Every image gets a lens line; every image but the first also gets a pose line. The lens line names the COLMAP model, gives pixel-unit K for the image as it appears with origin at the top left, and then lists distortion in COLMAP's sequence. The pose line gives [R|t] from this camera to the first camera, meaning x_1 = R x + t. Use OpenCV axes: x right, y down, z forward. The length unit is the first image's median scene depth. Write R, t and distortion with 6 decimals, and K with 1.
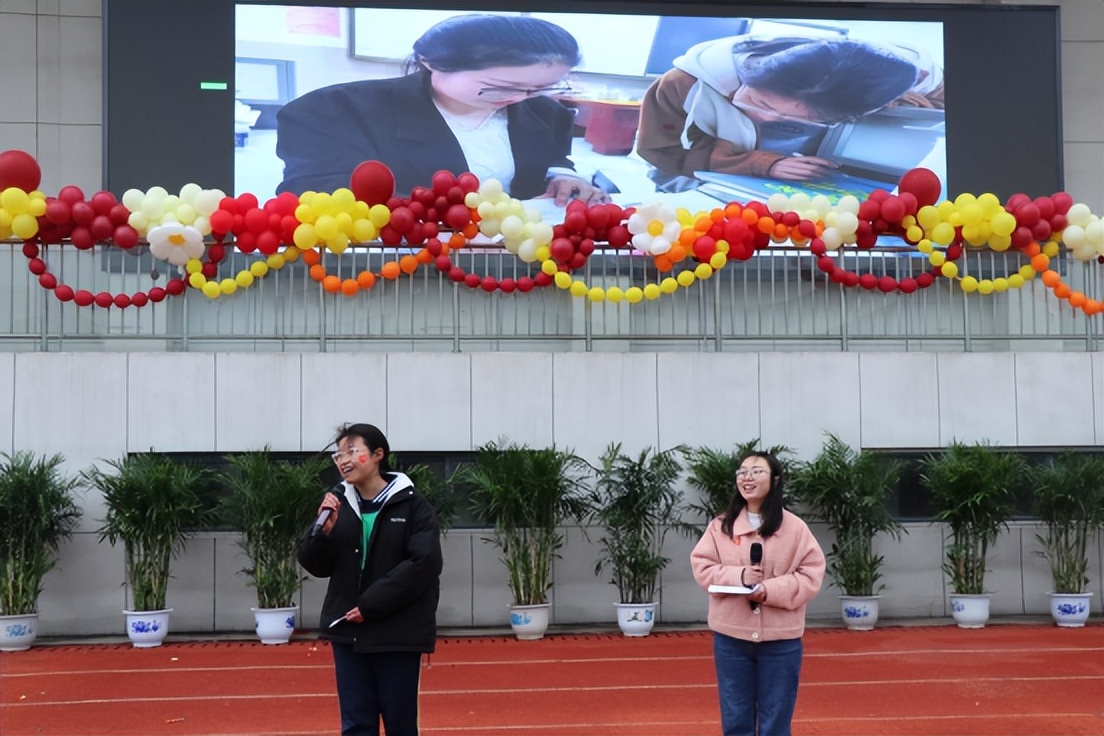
lens RADIAL K [[1347.8, 0, 552.0], [0, 1347.8, 368.0], [0, 0, 1]] dist [-0.028014, 0.313905]
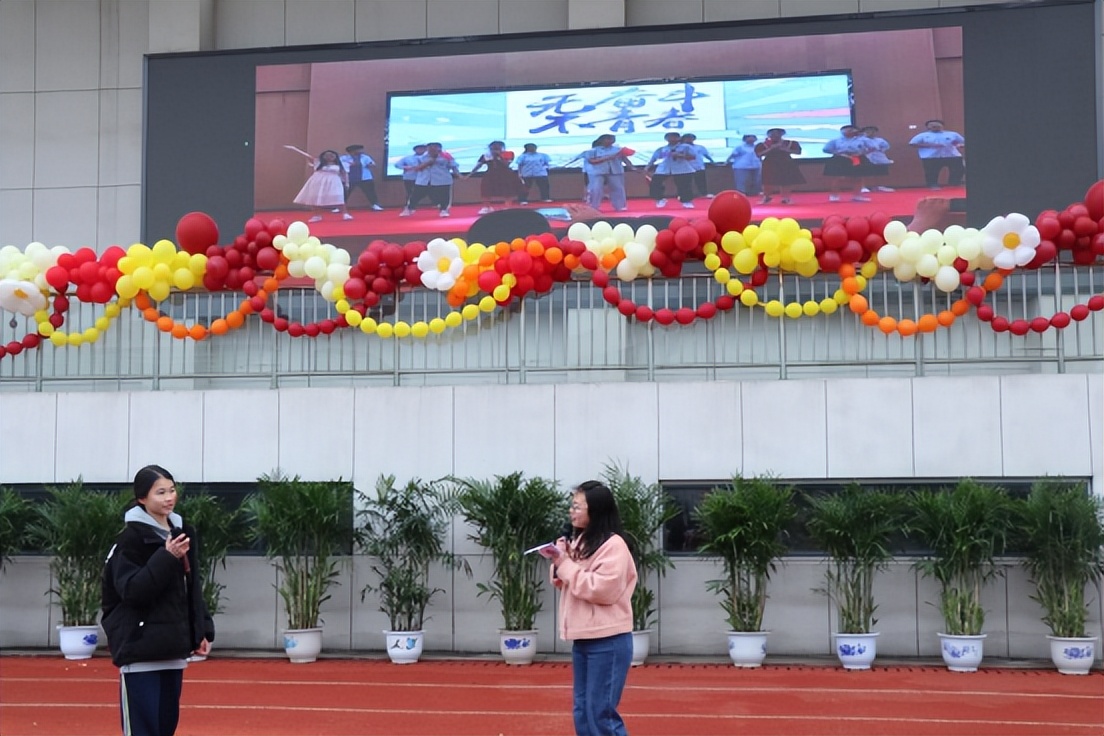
lens RADIAL K [[1347.8, 0, 552.0], [0, 1347.8, 368.0], [0, 0, 1]] dist [-0.028014, 0.313905]
pose [[0.967388, -0.019174, -0.252572, 0.414628], [0.014676, 0.999699, -0.019680, -0.004012], [0.252873, 0.015332, 0.967378, 0.029343]]
